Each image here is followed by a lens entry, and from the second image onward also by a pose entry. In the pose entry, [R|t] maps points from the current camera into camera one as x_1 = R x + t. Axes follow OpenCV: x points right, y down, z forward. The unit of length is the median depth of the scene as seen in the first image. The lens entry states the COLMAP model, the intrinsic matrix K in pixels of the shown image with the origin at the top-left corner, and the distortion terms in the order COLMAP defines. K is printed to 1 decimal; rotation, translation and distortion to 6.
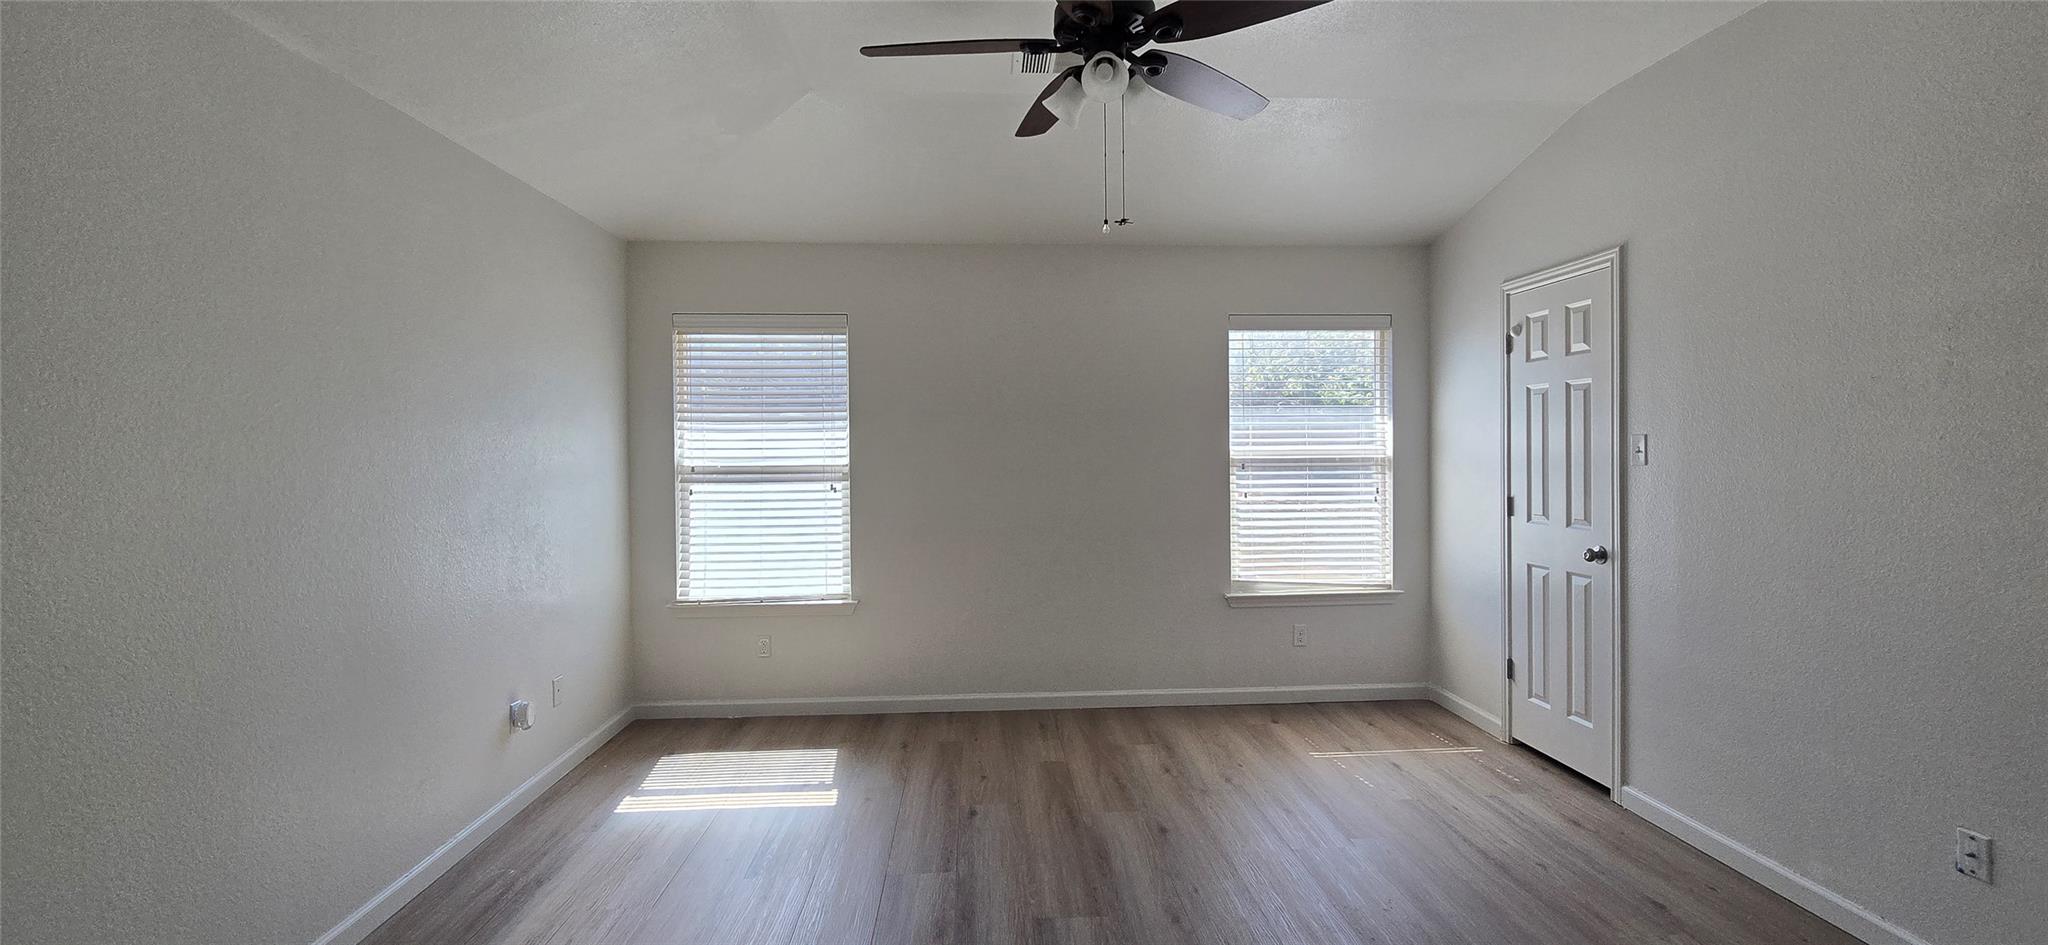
lens RADIAL K [[839.0, 0, 1029.7], [0, 839.0, 466.8], [0, 0, 1]] dist [0.000284, -0.000895]
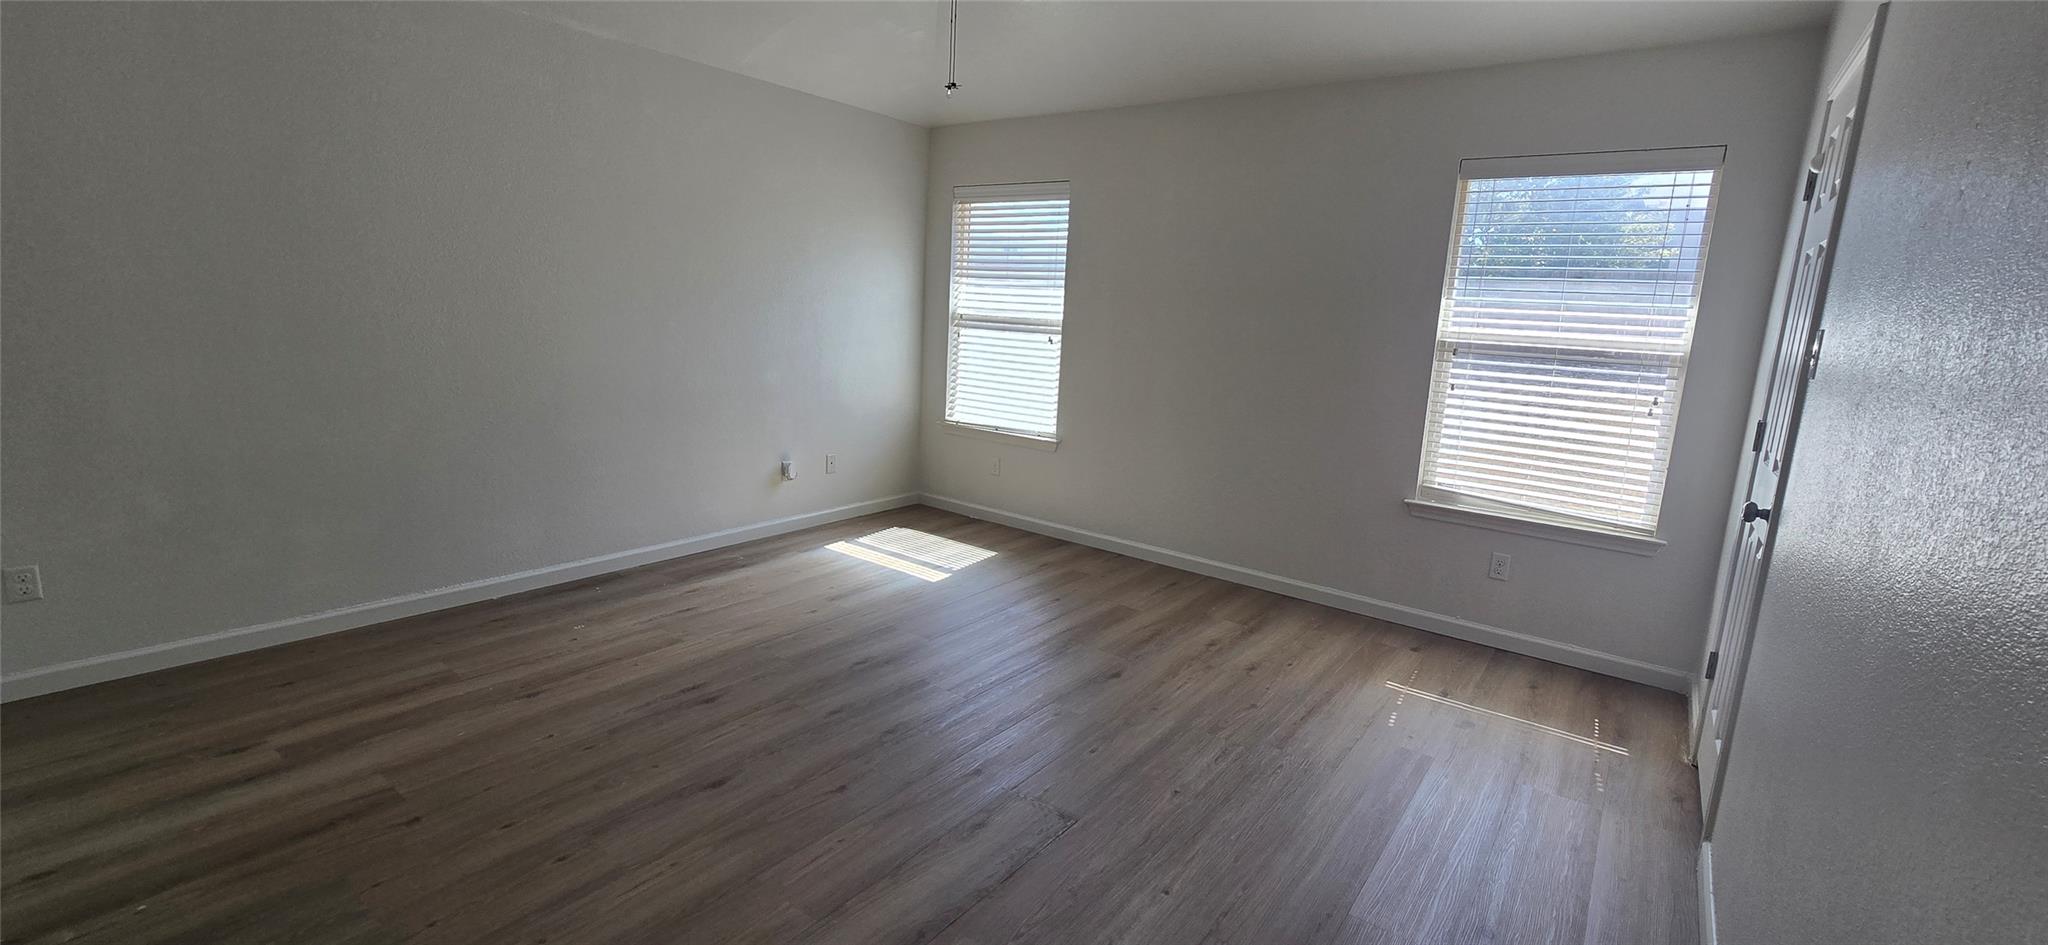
lens RADIAL K [[839.0, 0, 1029.6], [0, 839.0, 472.4], [0, 0, 1]] dist [0.000284, -0.000895]
pose [[0.761380, 0.172483, -0.624940, 0.487908], [-0.072943, 0.980629, 0.181784, -0.003729], [0.644190, -0.092822, 0.759213, 0.100986]]
